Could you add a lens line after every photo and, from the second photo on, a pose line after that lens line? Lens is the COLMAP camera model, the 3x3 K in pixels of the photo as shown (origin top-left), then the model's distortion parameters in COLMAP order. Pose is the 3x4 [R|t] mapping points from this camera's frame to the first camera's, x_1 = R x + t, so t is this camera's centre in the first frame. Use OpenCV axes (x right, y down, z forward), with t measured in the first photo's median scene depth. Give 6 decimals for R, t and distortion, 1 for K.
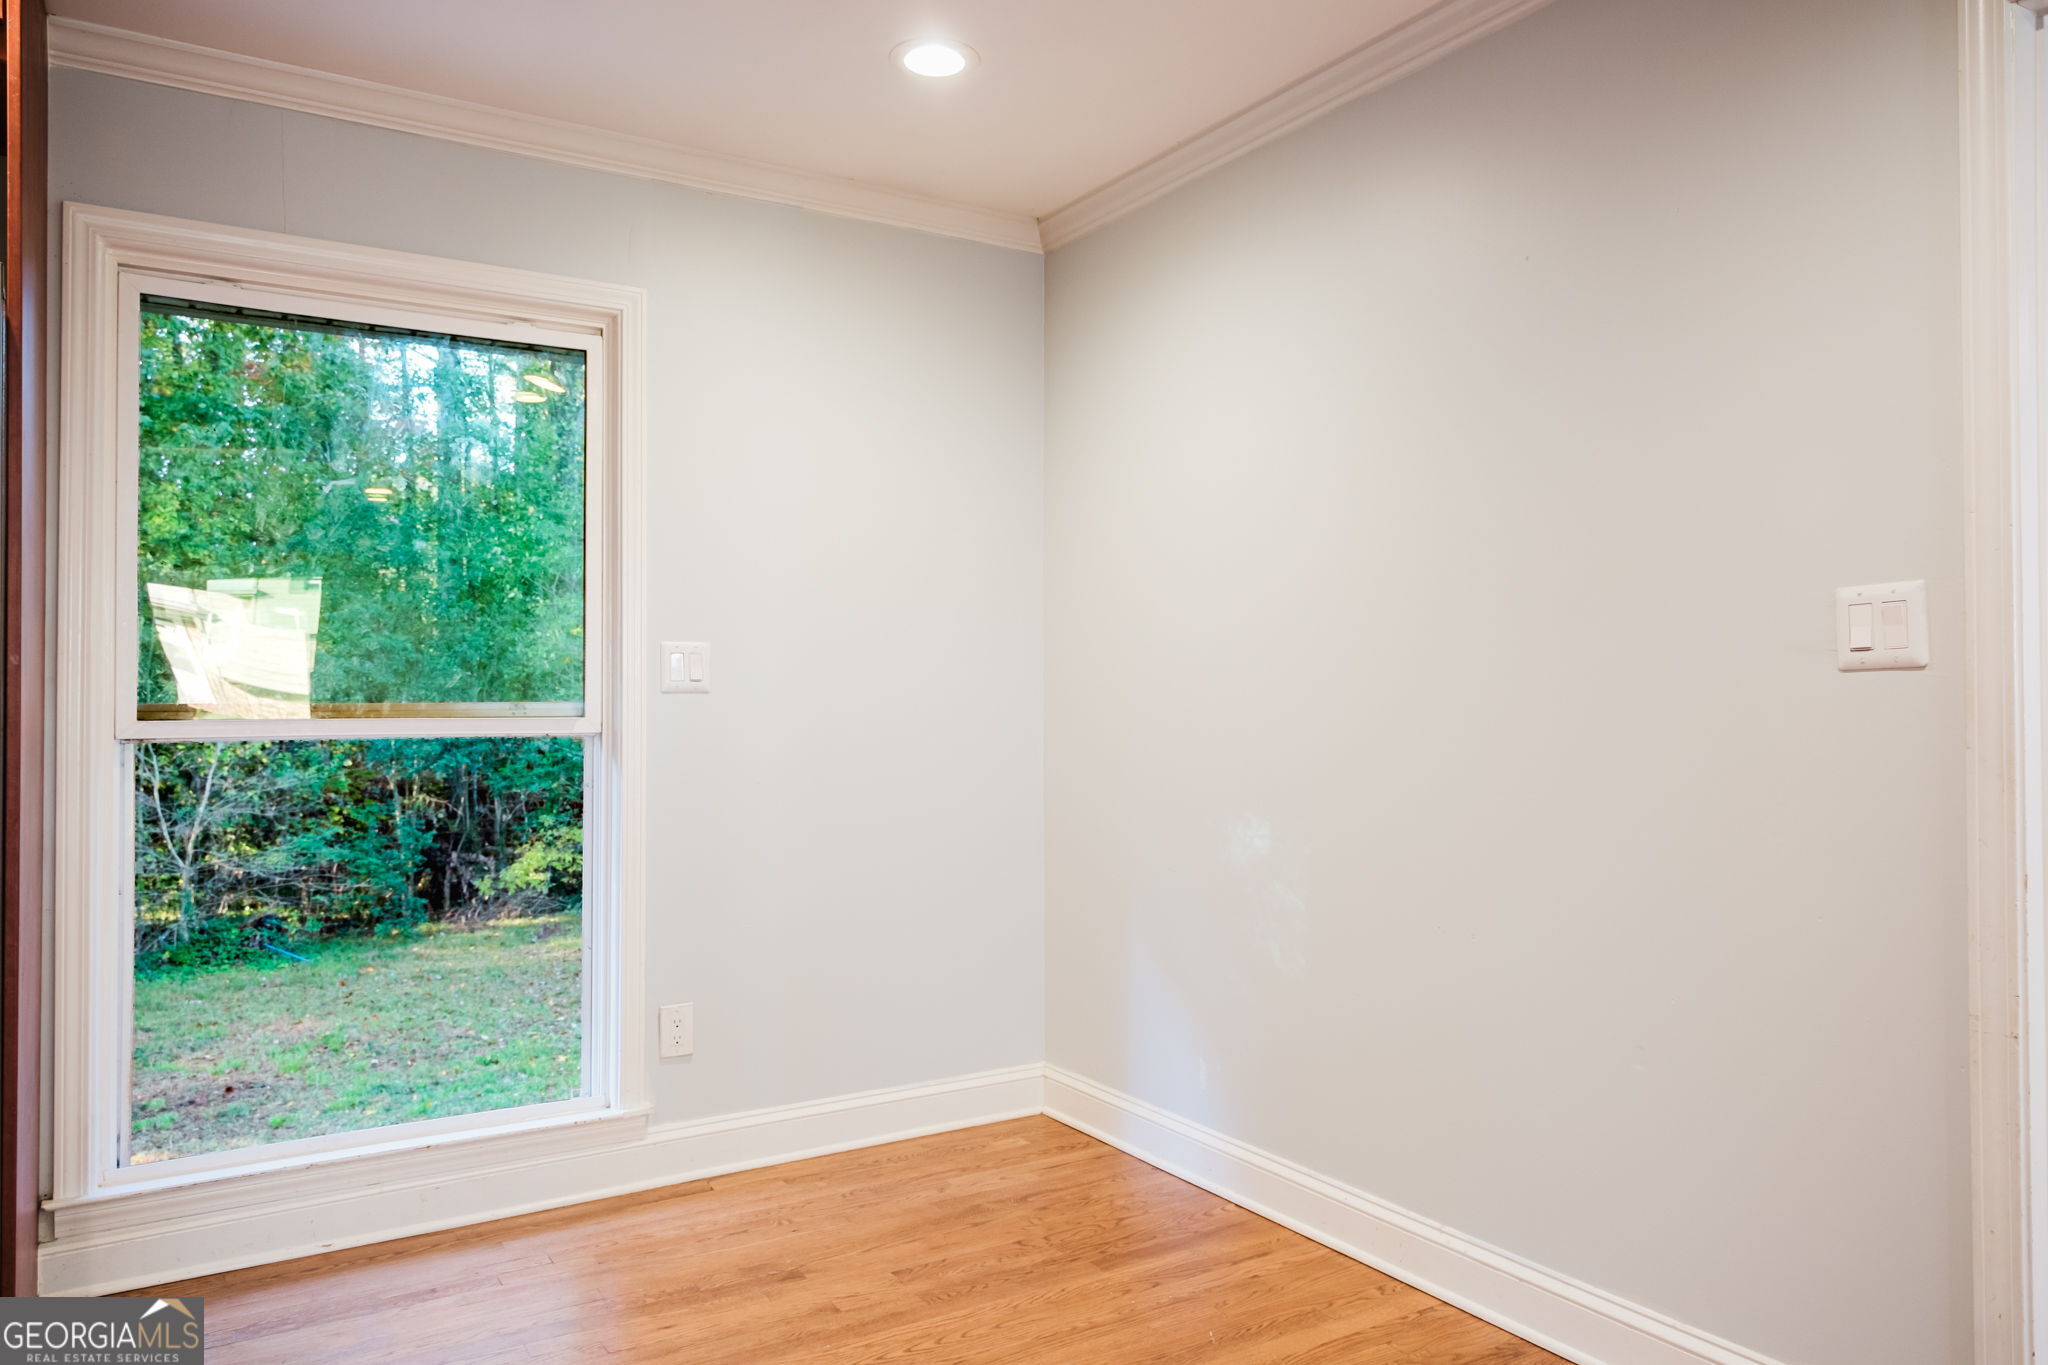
lens RADIAL K [[1412.0, 0, 1012.4], [0, 1412.0, 678.6], [0, 0, 1]] dist [0.014172, -0.003161]
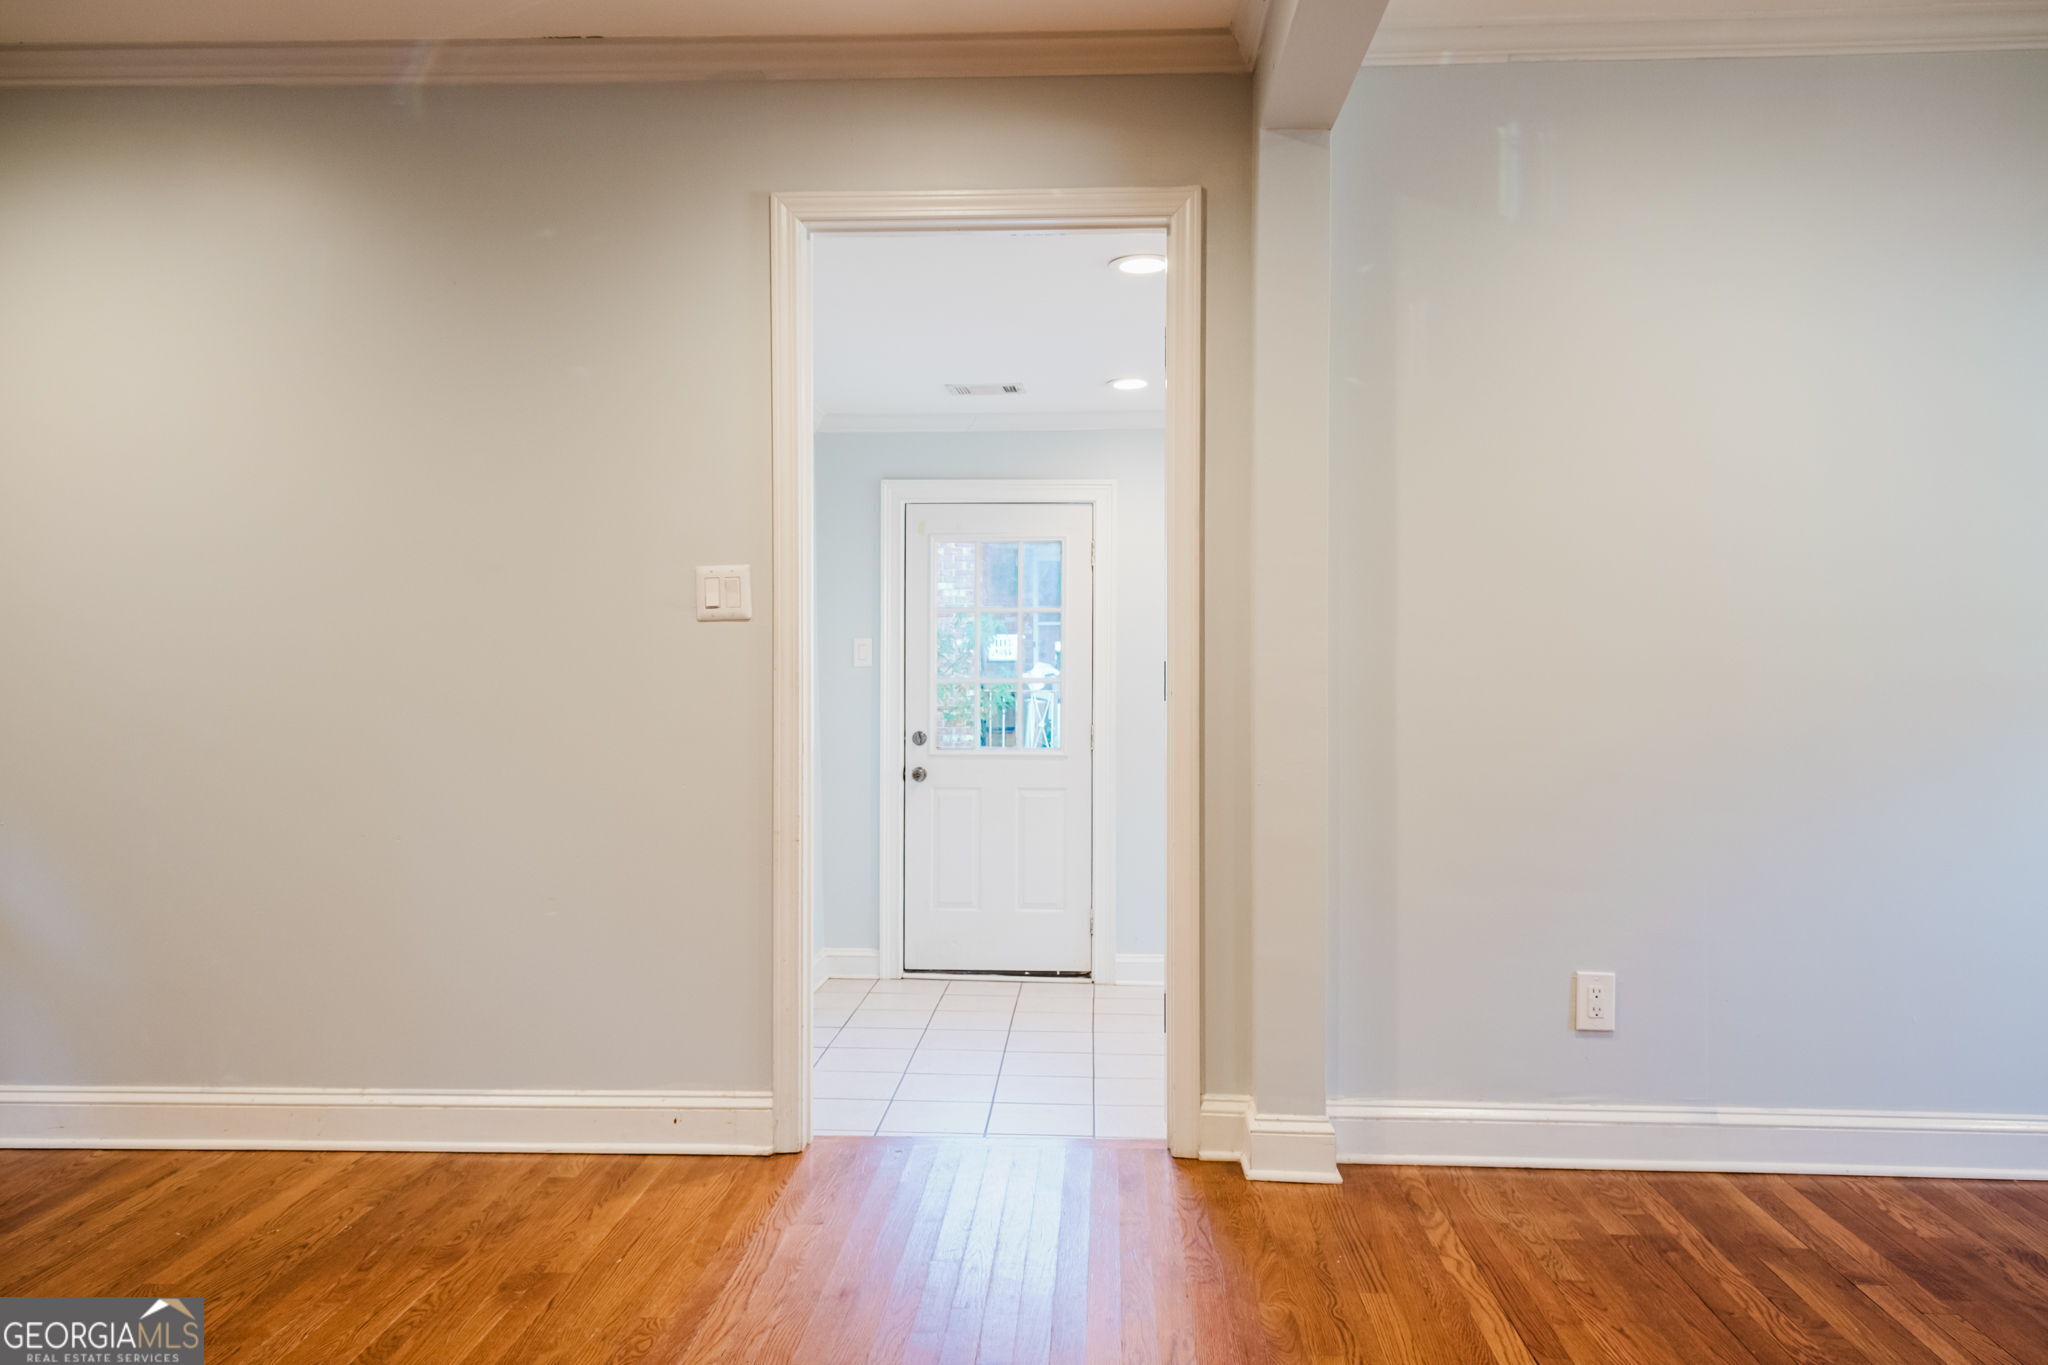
lens RADIAL K [[1412.0, 0, 1025.2], [0, 1412.0, 673.3], [0, 0, 1]] dist [0.014172, -0.003161]
pose [[0.562480, 0.001821, 0.826809, -0.407086], [-0.012027, 0.999910, 0.005980, 0.032128], [-0.826723, -0.013308, 0.562451, -0.121631]]
